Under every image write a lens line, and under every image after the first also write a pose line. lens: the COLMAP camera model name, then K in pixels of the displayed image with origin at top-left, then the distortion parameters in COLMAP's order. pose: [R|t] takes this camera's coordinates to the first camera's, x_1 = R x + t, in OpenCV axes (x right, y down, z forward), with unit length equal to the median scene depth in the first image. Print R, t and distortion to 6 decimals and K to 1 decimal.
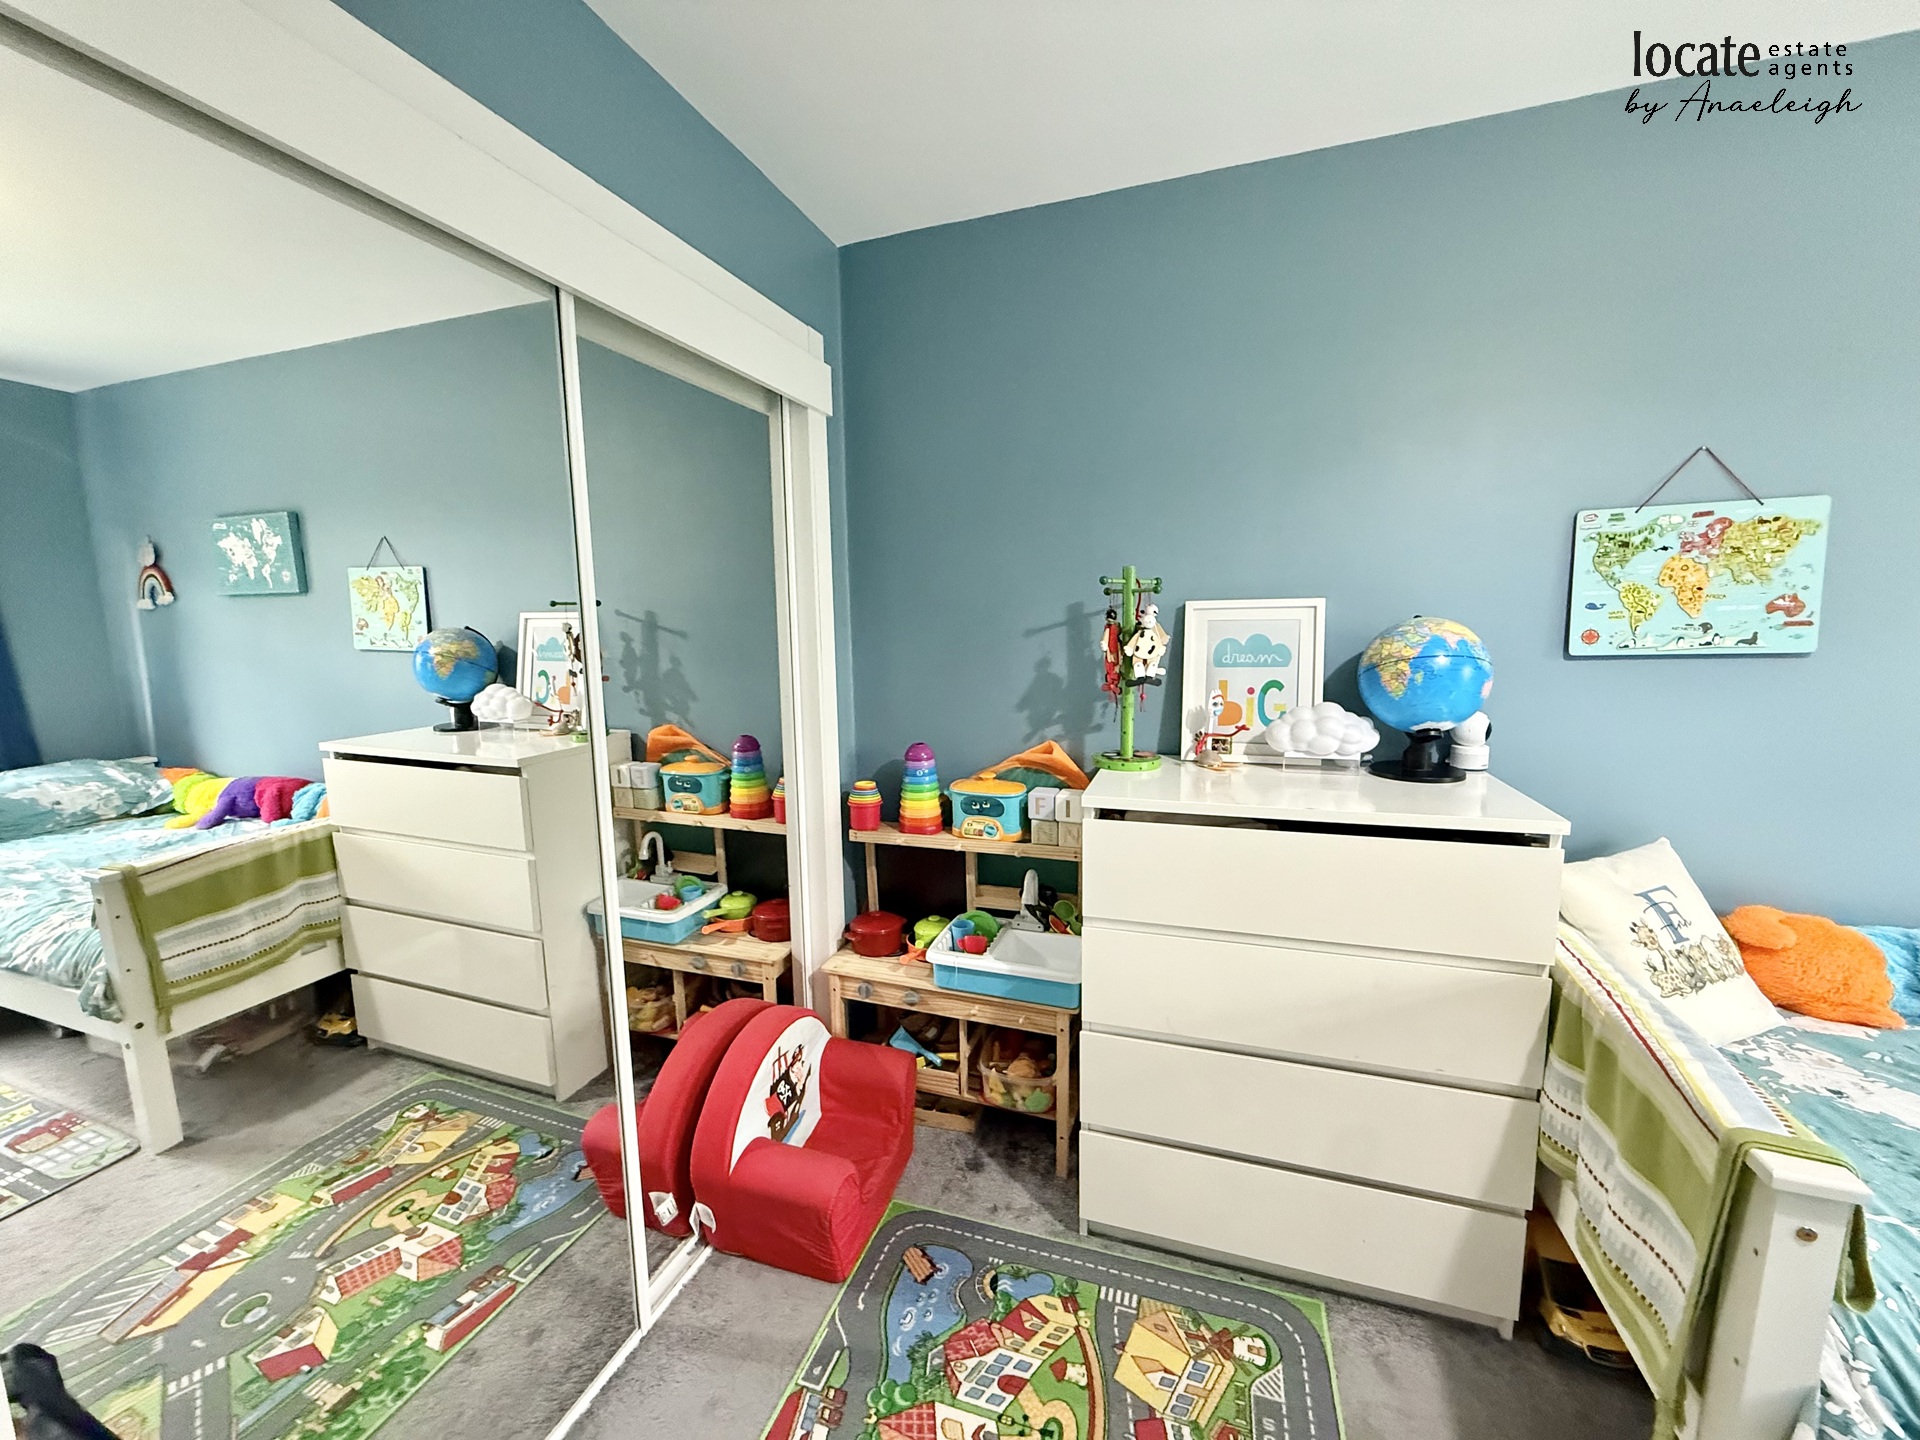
lens RADIAL K [[760.3, 0, 949.7], [0, 760.3, 719.1], [0, 0, 1]] dist [0.000138, 0.000005]
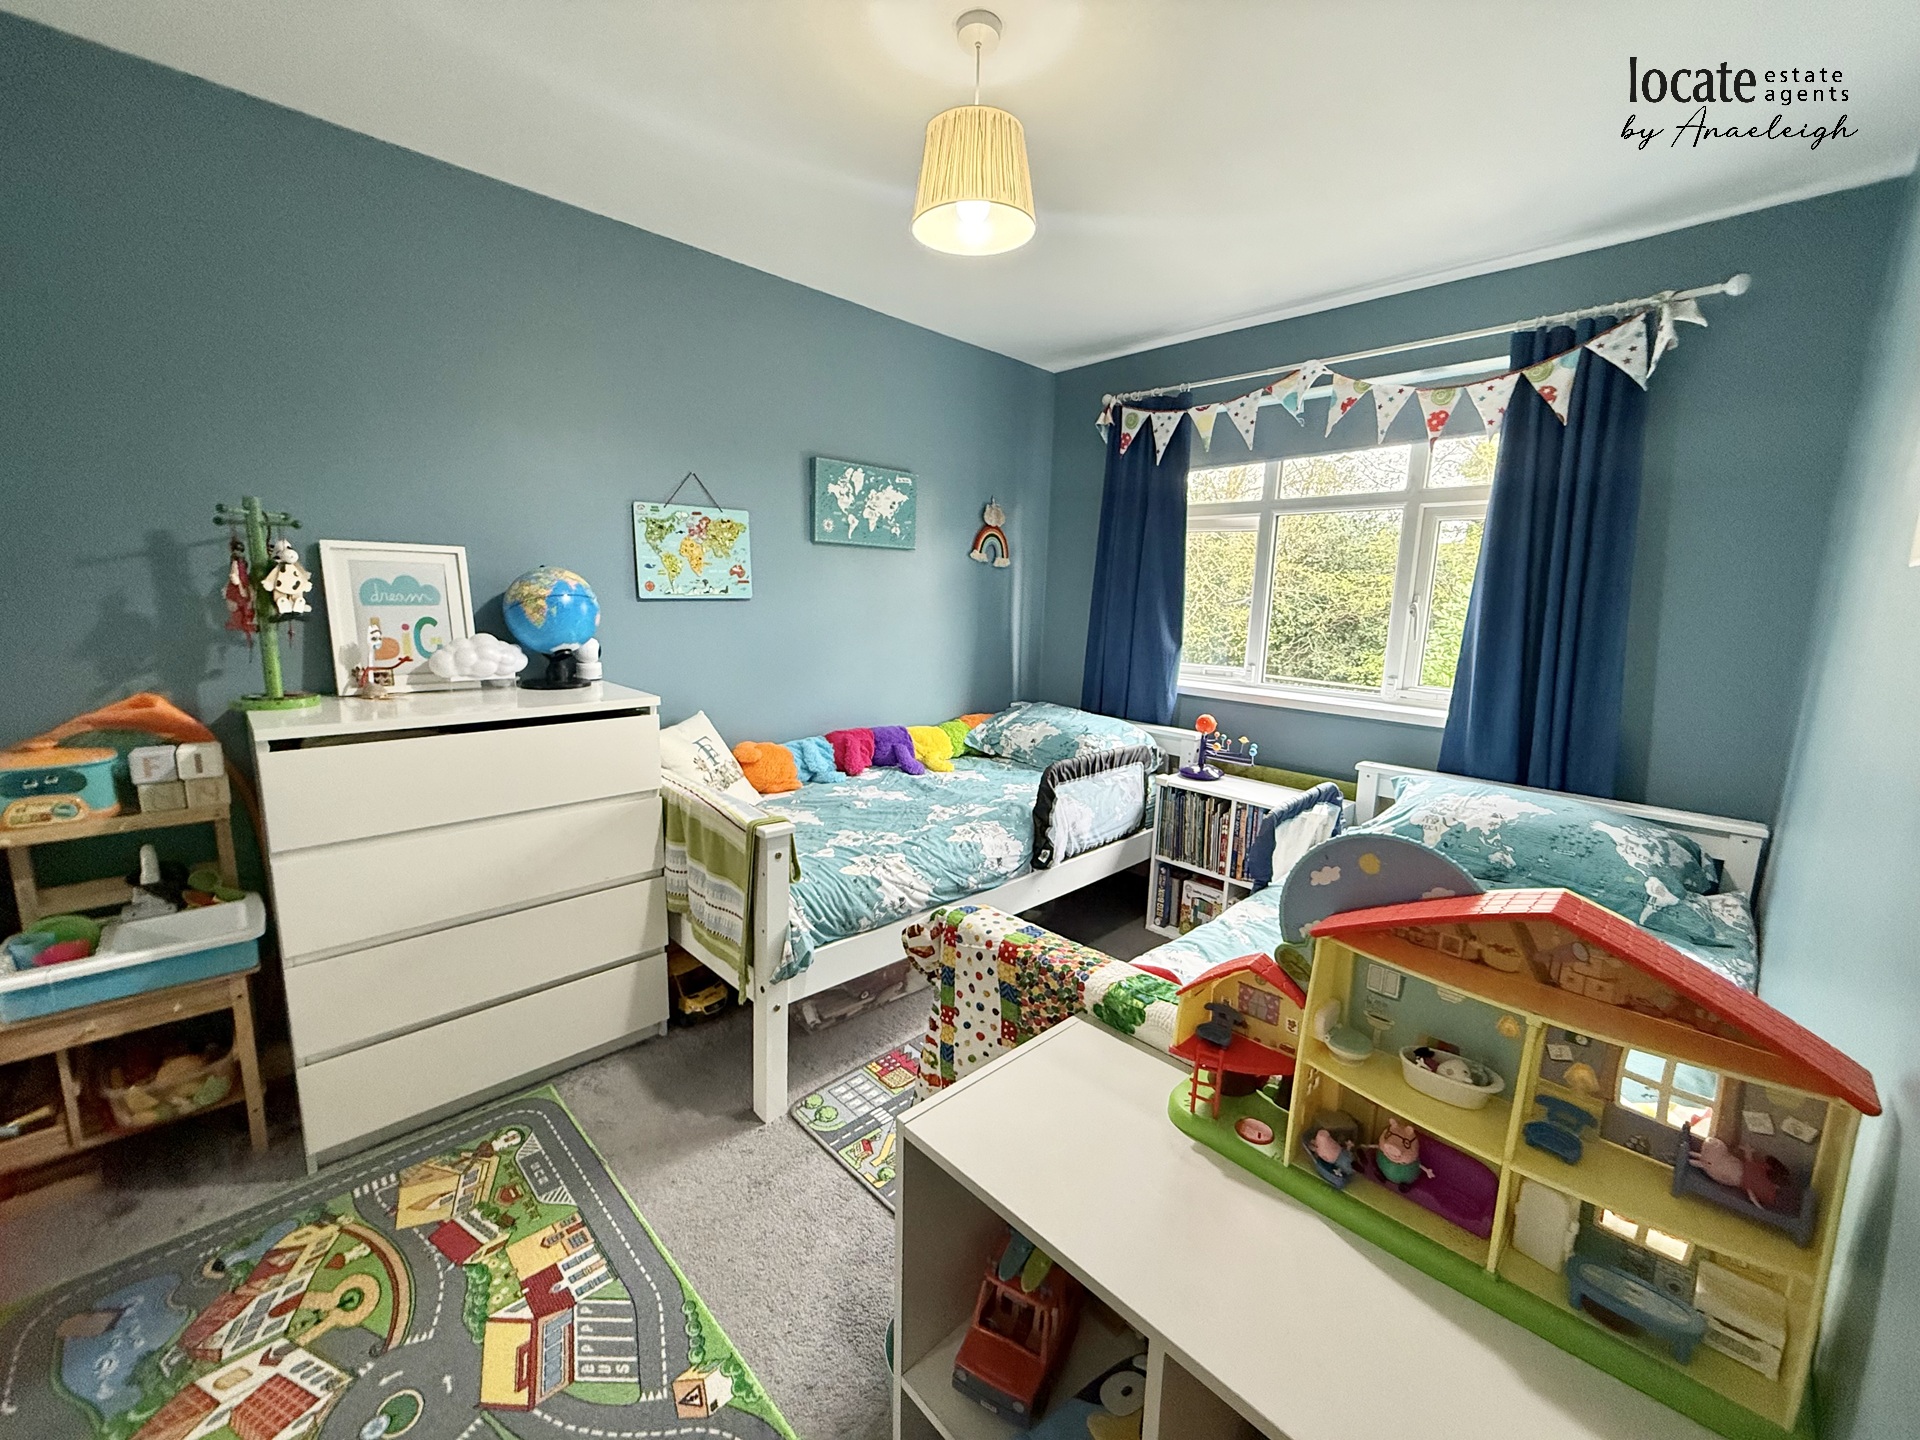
lens RADIAL K [[760.3, 0, 961.1], [0, 760.3, 719.1], [0, 0, 1]] dist [0.000138, 0.000005]
pose [[0.439577, -0.120712, 0.890056, -0.279337], [0.083061, 0.992145, 0.093536, 0.067020], [-0.894356, 0.032813, 0.446151, -0.236575]]
